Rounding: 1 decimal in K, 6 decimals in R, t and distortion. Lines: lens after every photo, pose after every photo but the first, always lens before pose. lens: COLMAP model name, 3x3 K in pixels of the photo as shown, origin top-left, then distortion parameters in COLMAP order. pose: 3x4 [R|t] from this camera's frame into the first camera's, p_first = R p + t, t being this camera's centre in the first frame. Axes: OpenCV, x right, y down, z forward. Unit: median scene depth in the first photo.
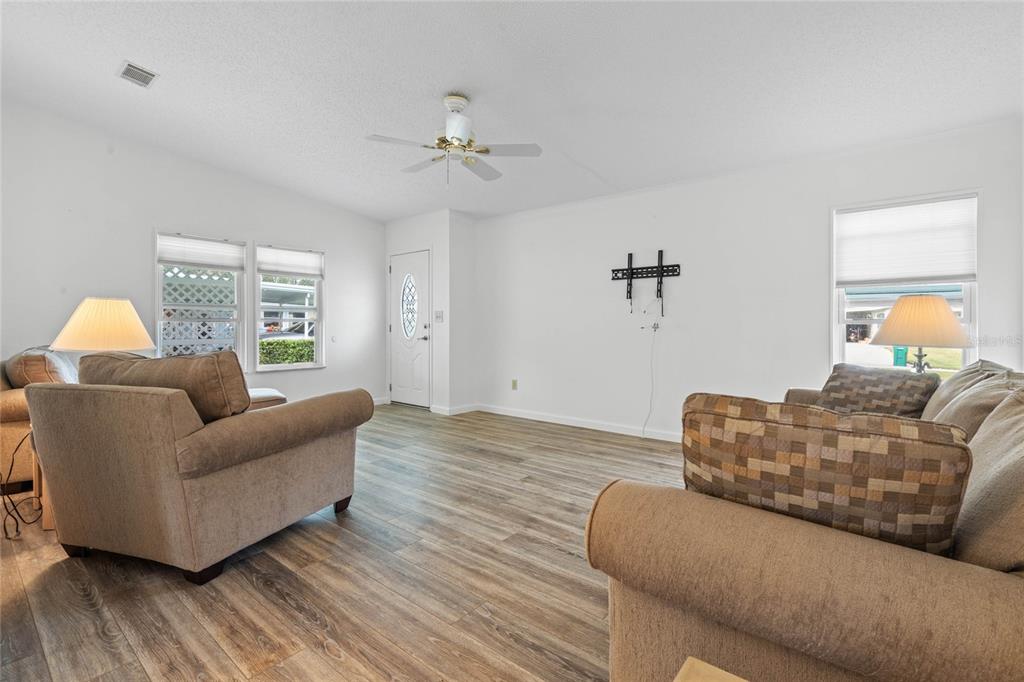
lens RADIAL K [[468.7, 0, 512.5], [0, 468.7, 330.4], [0, 0, 1]] dist [-0.004094, 0.000646]
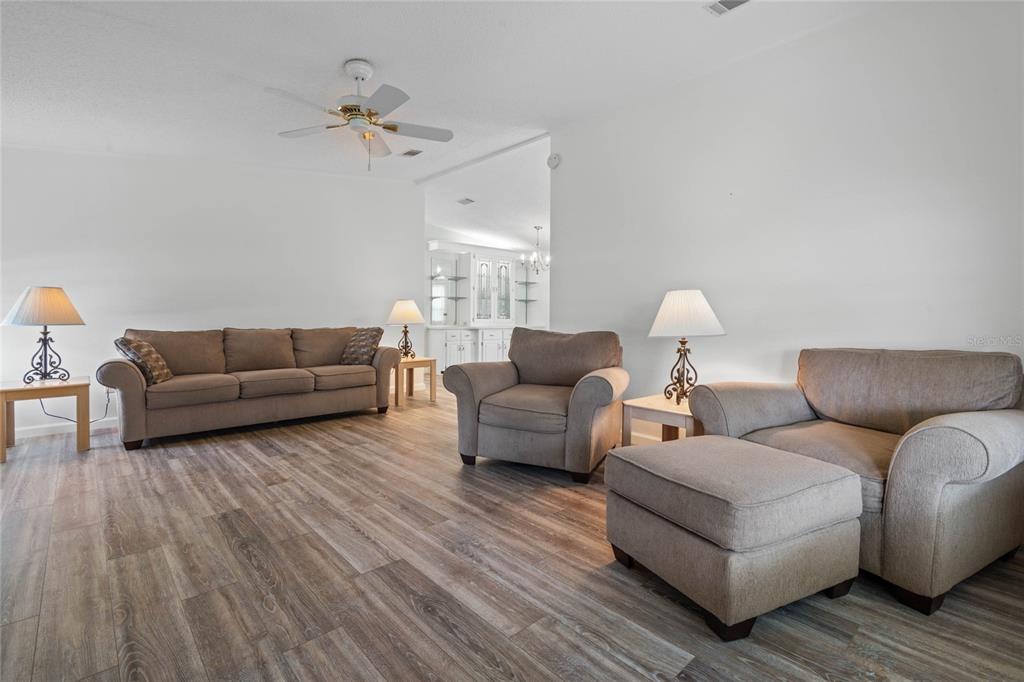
lens RADIAL K [[468.7, 0, 512.5], [0, 468.7, 330.4], [0, 0, 1]] dist [-0.004094, 0.000646]
pose [[-0.989795, -0.012638, 0.141936, -0.395911], [-0.006503, 0.999028, 0.043604, -0.011641], [-0.142349, 0.042235, -0.988915, 1.331503]]
